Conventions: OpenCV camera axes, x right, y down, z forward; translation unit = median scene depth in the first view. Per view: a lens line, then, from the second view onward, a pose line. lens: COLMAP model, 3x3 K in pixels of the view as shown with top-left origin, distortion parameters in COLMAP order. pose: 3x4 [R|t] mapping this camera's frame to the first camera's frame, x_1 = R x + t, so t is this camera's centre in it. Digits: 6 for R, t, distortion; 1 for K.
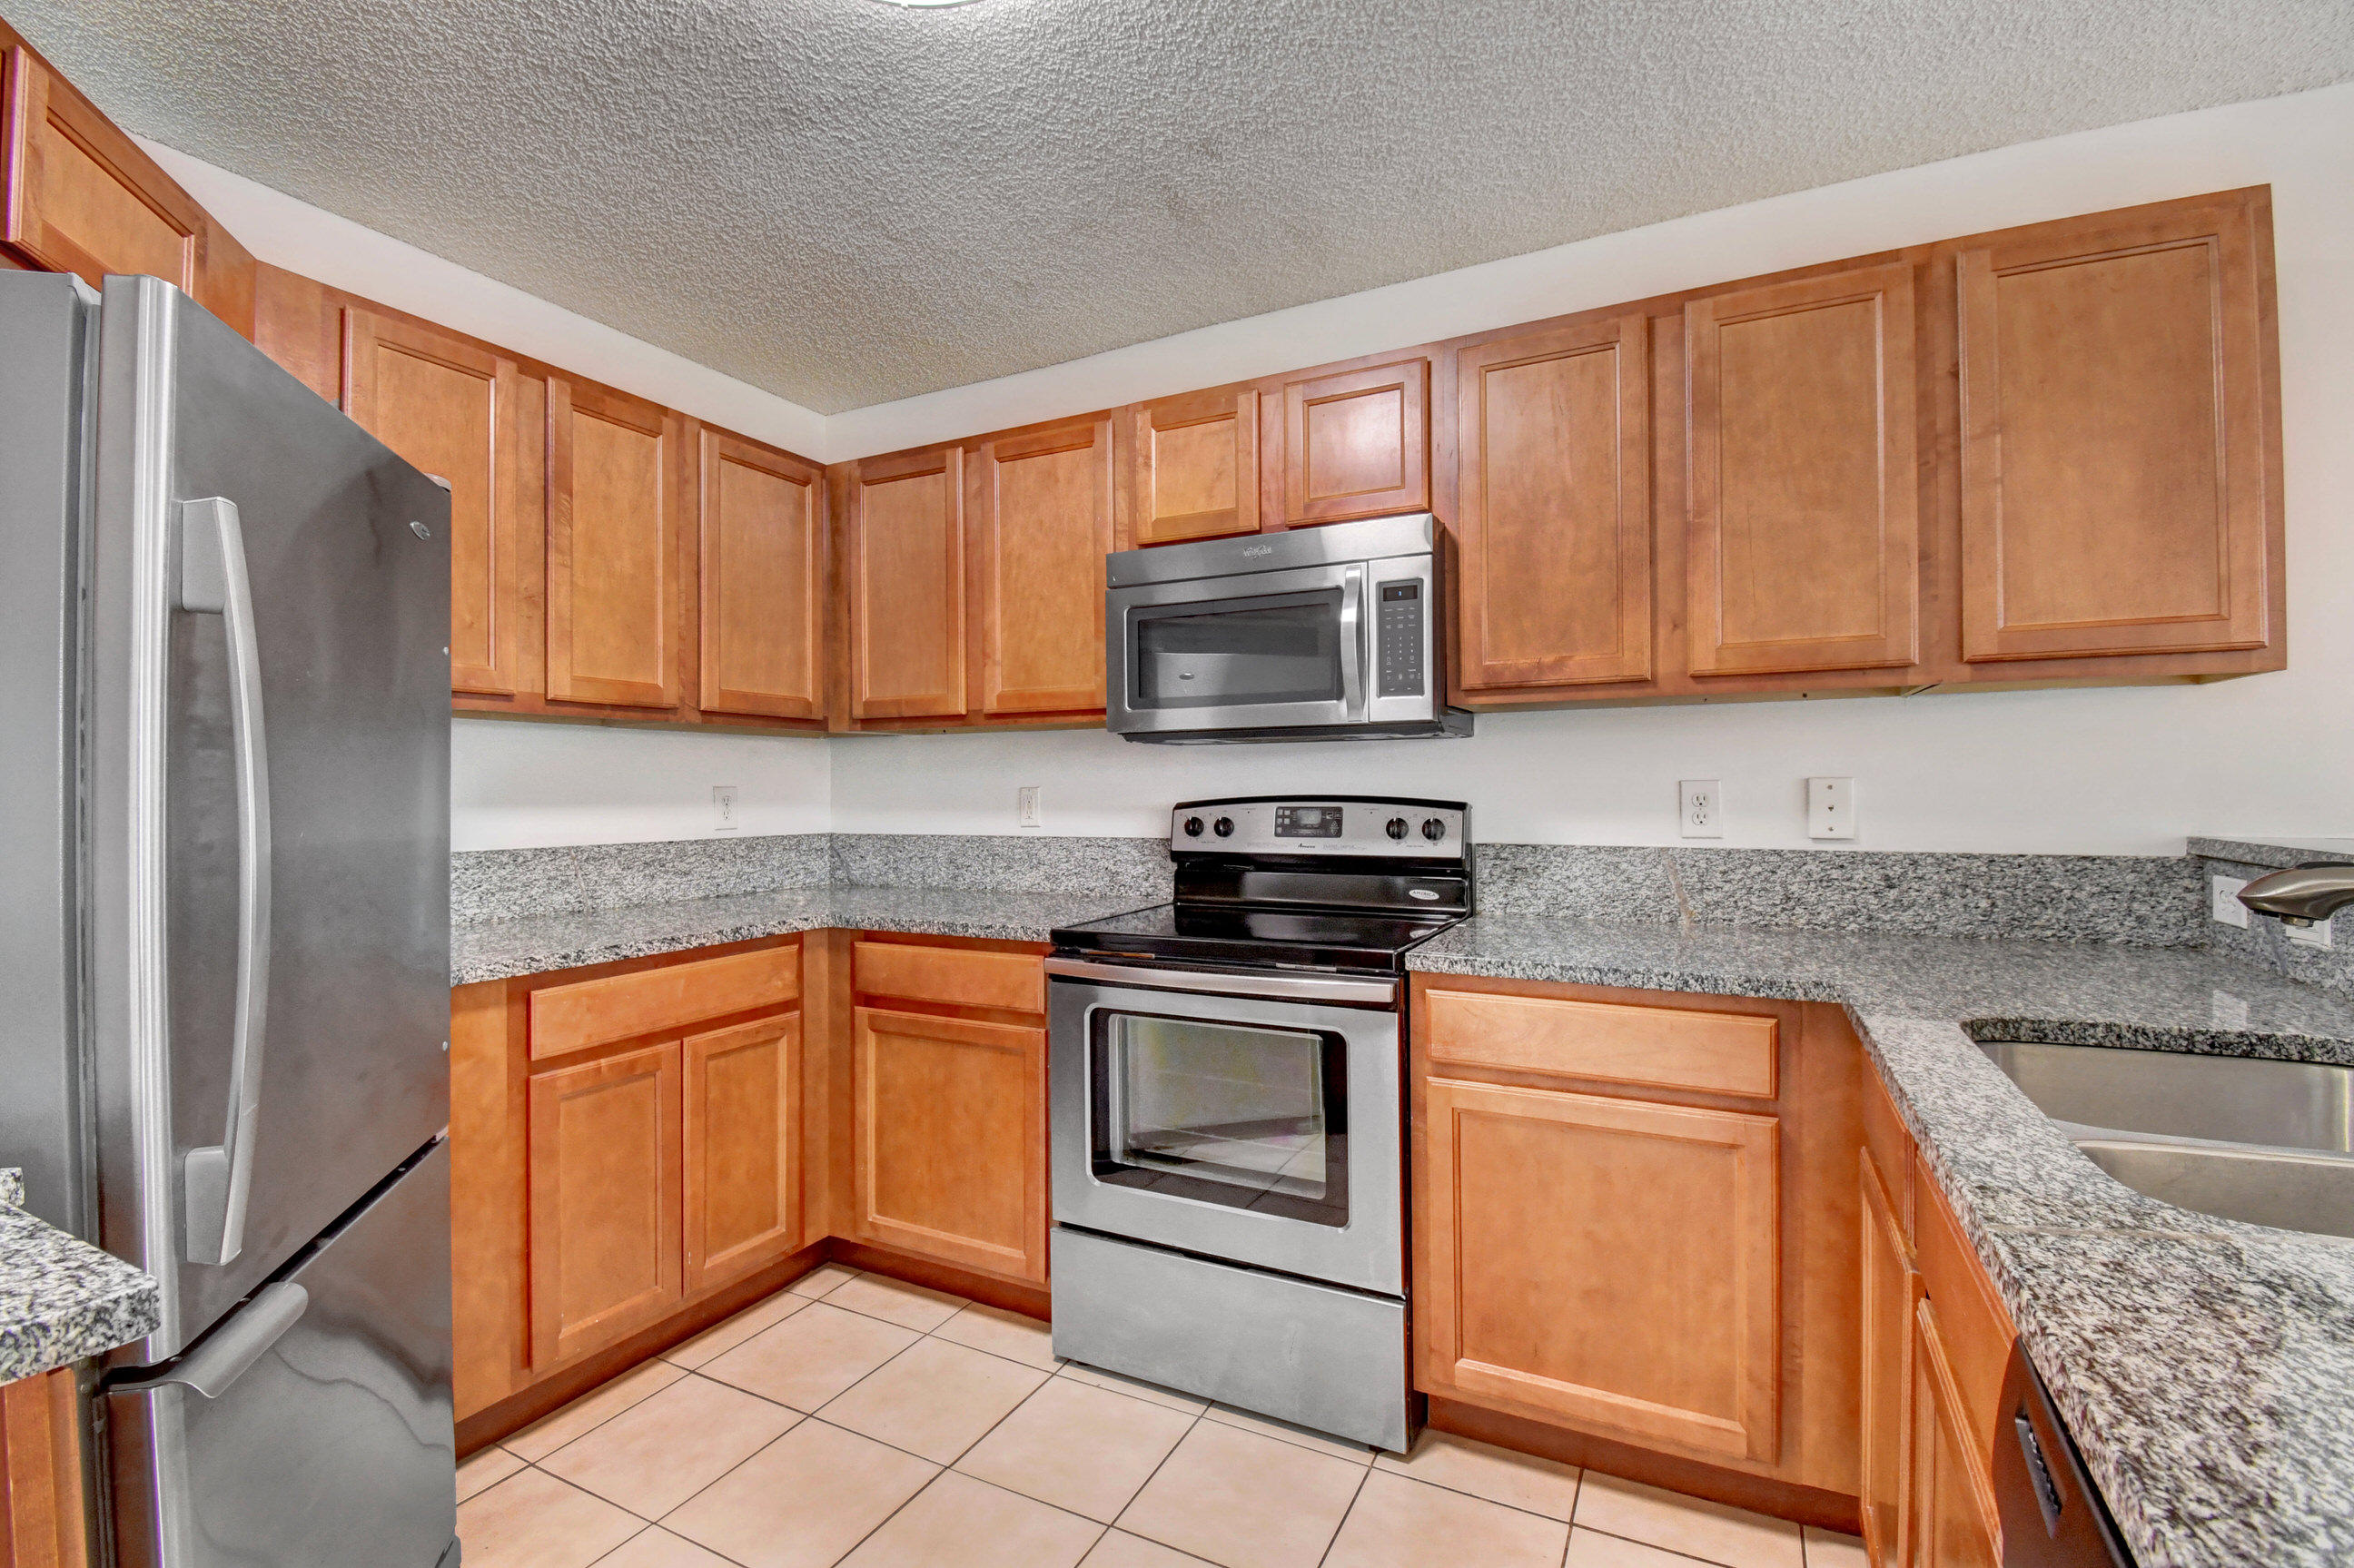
lens RADIAL K [[1049.7, 0, 1187.3], [0, 1049.7, 788.1], [0, 0, 1]] dist [0.011878, -0.020686]
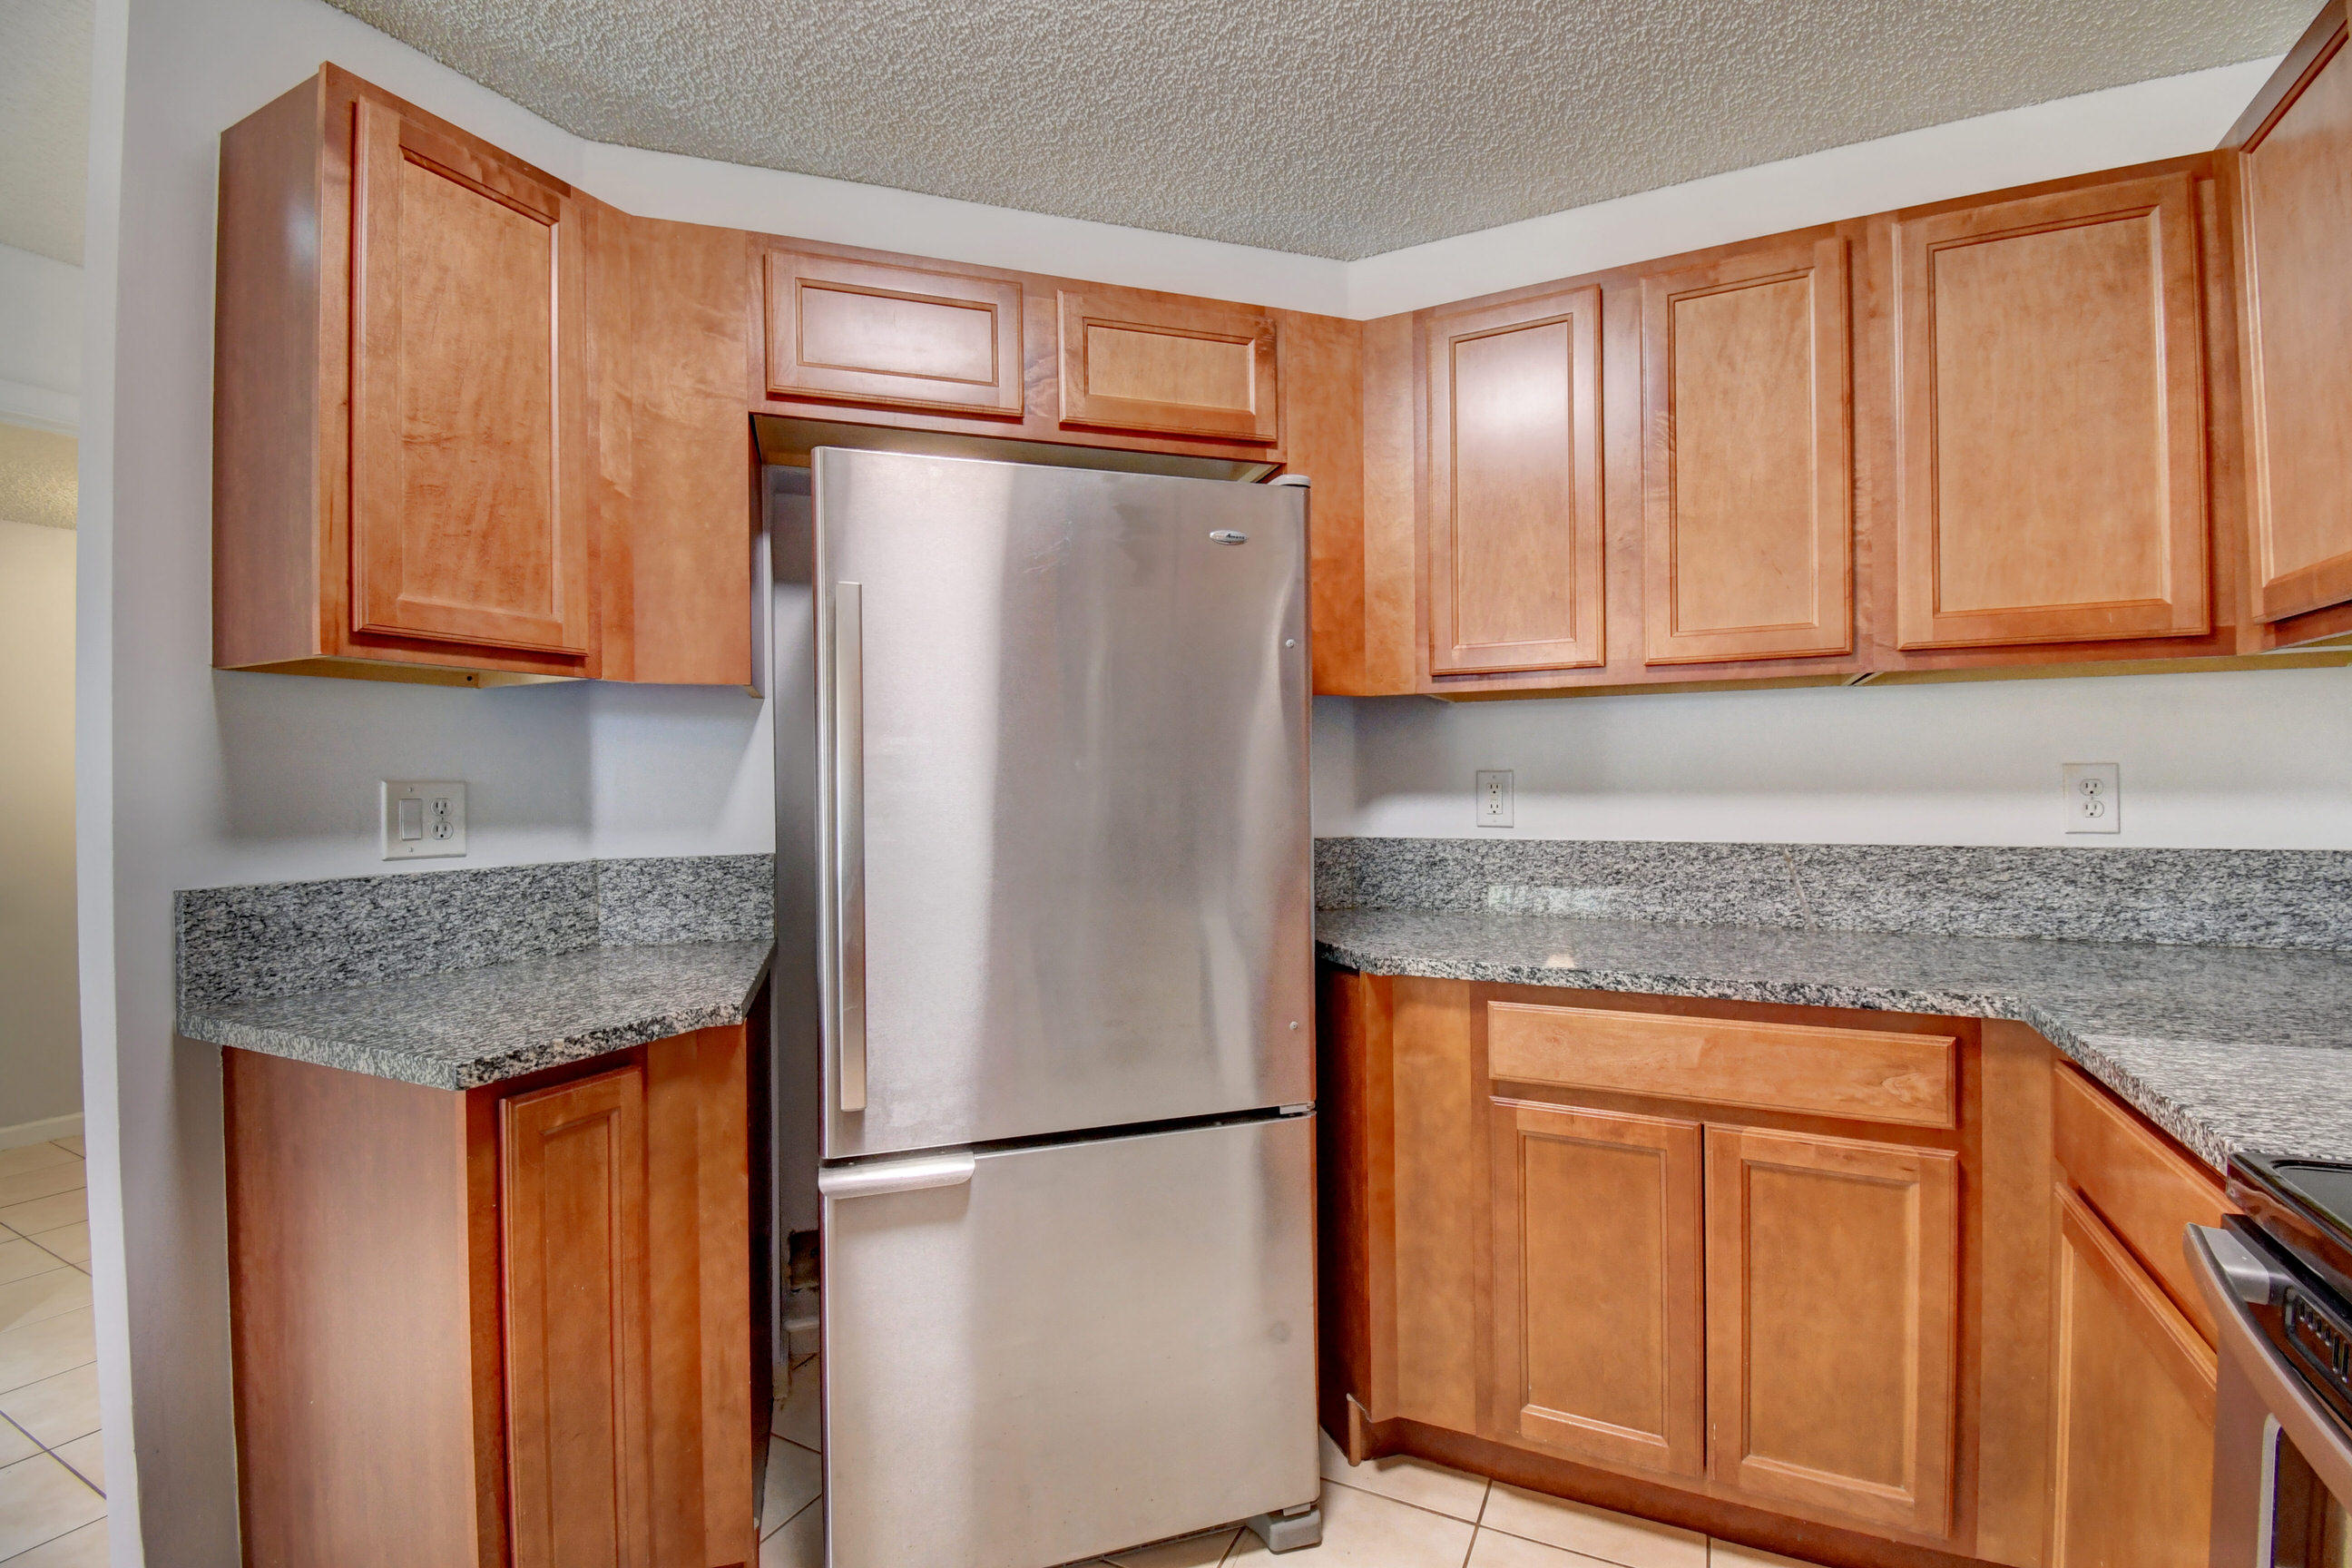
lens RADIAL K [[1049.0, 0, 1179.3], [0, 1049.0, 783.3], [0, 0, 1]] dist [0.011878, -0.020686]
pose [[-0.002928, 0.006281, -0.999976, 0.207955], [0.011751, 0.999911, 0.006246, -0.000066], [0.999927, -0.011733, -0.003002, 0.575757]]
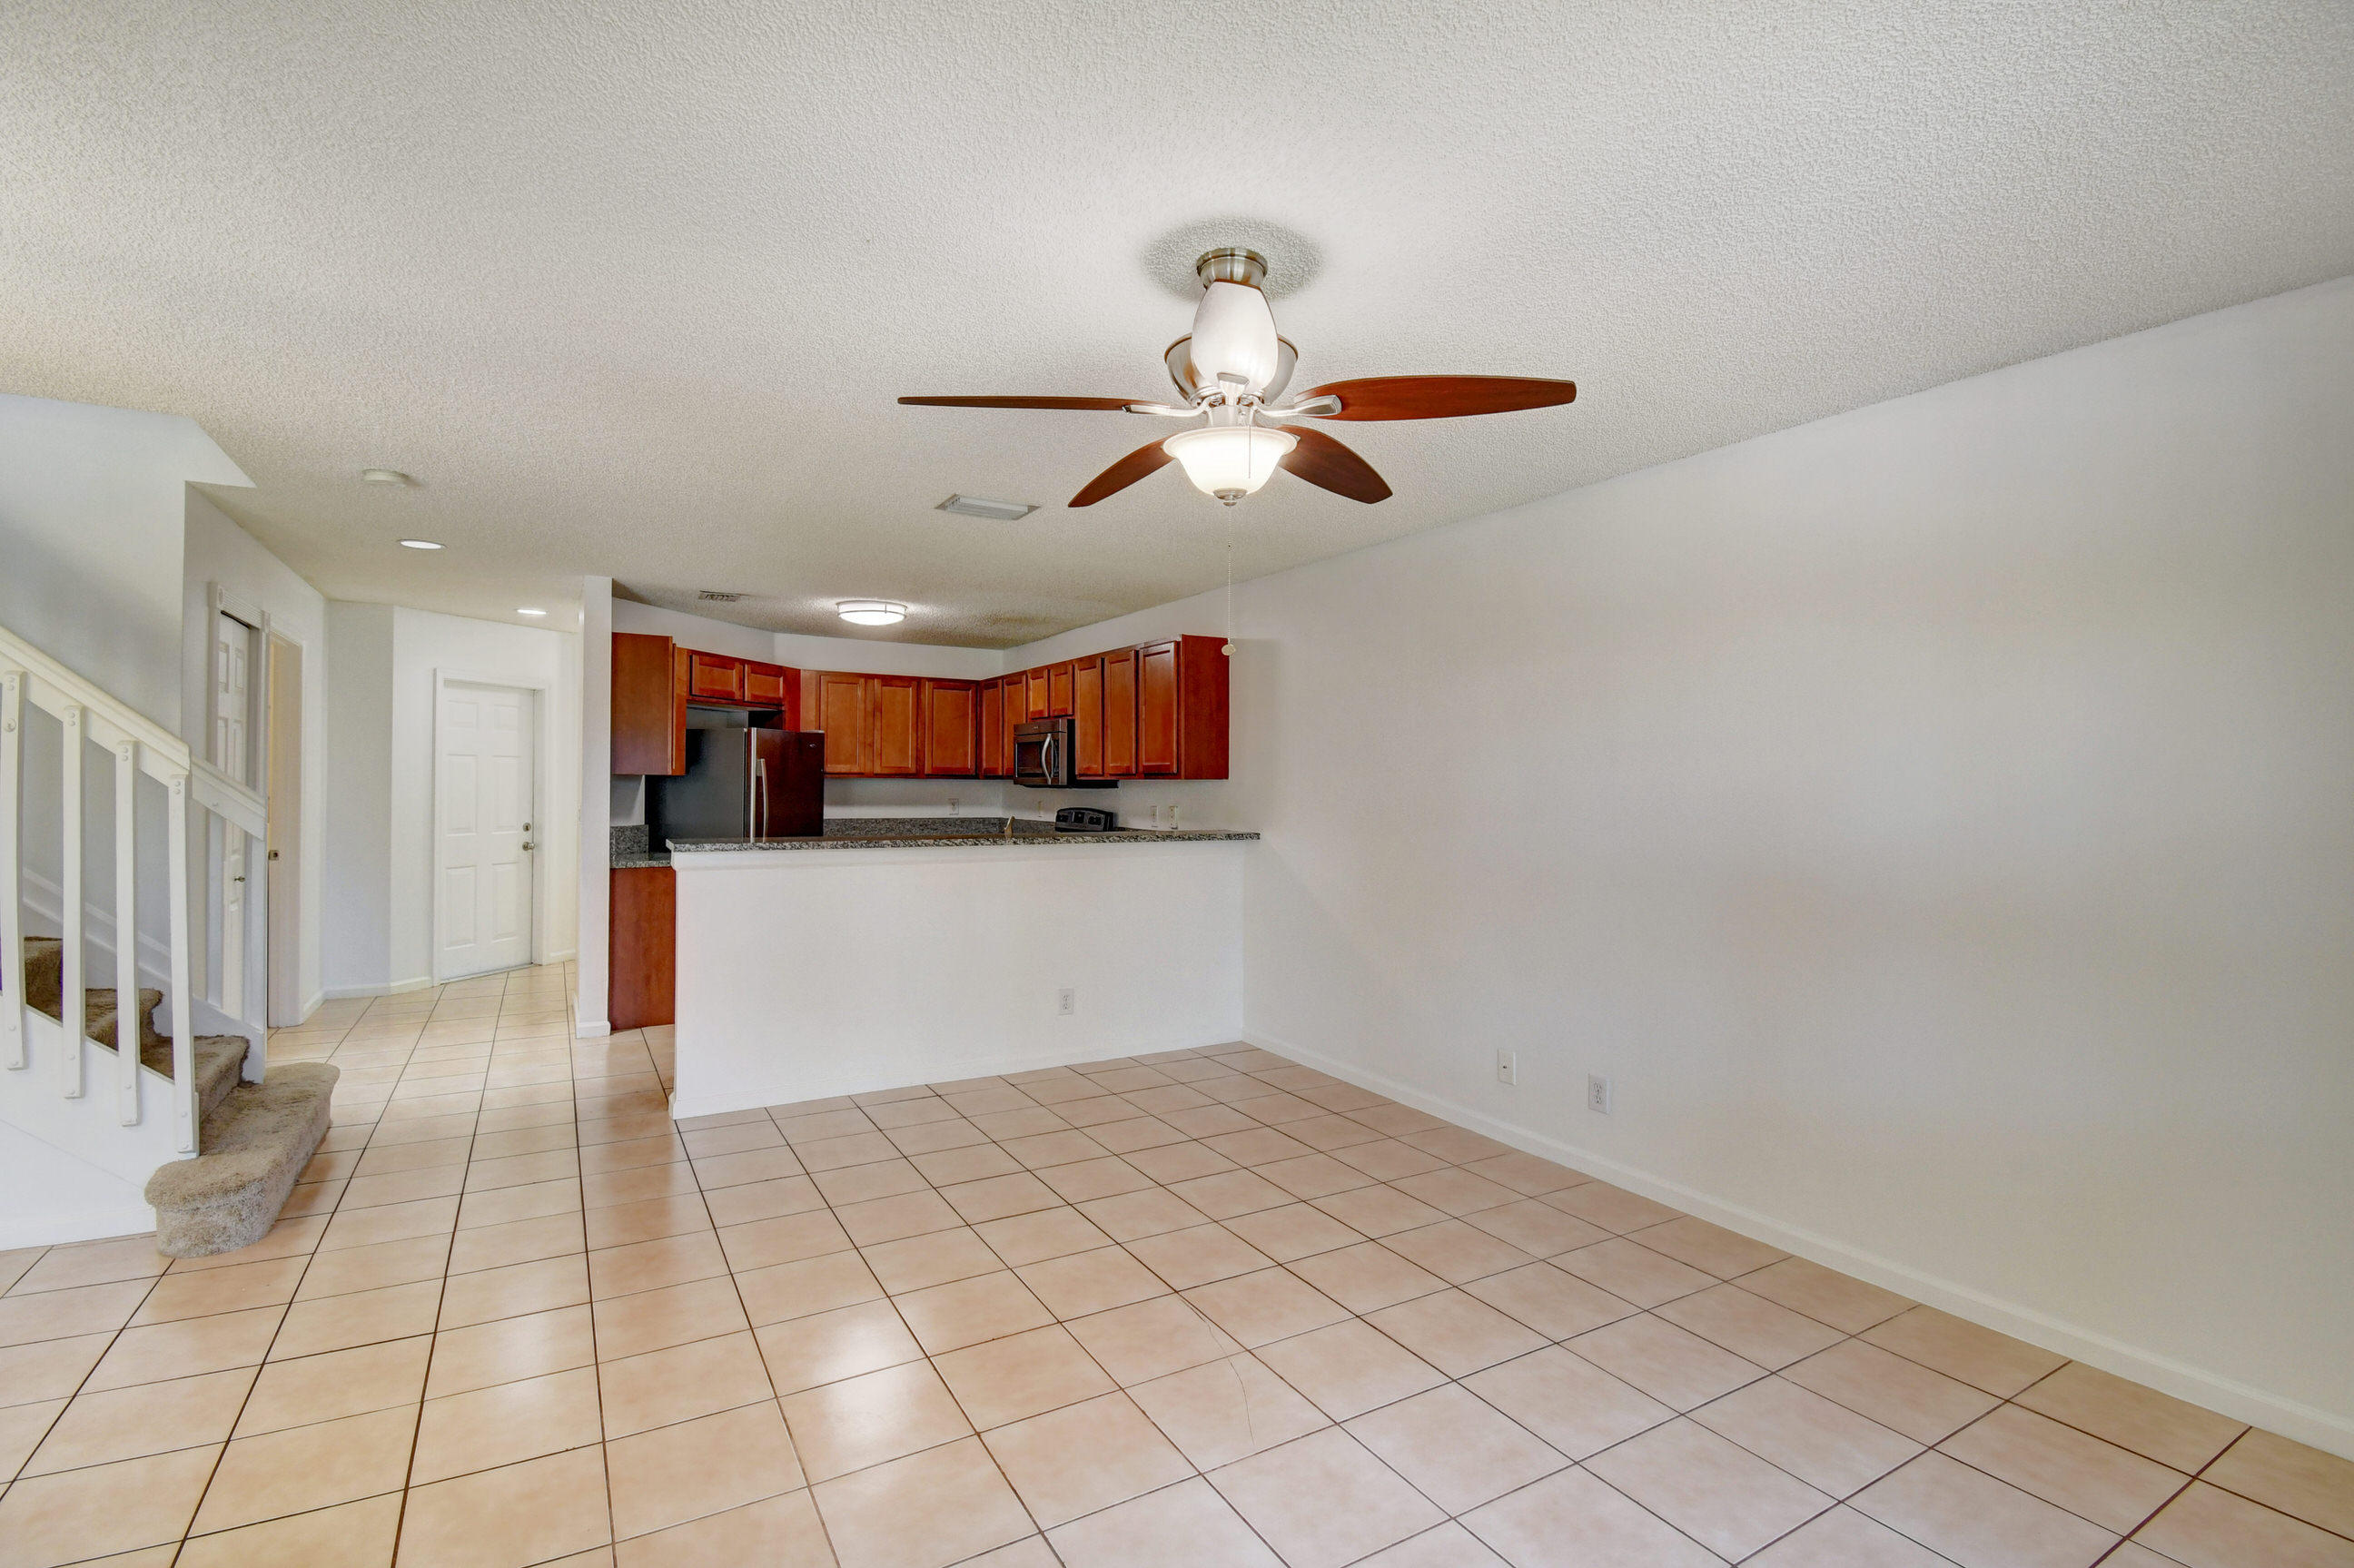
lens RADIAL K [[1049.7, 0, 1184.9], [0, 1049.7, 786.6], [0, 0, 1]] dist [0.011878, -0.020686]
pose [[0.837365, 0.013892, -0.546468, 1.893640], [-0.014091, 0.999893, 0.003826, -0.064155], [0.546462, 0.004497, 0.837472, -1.167441]]
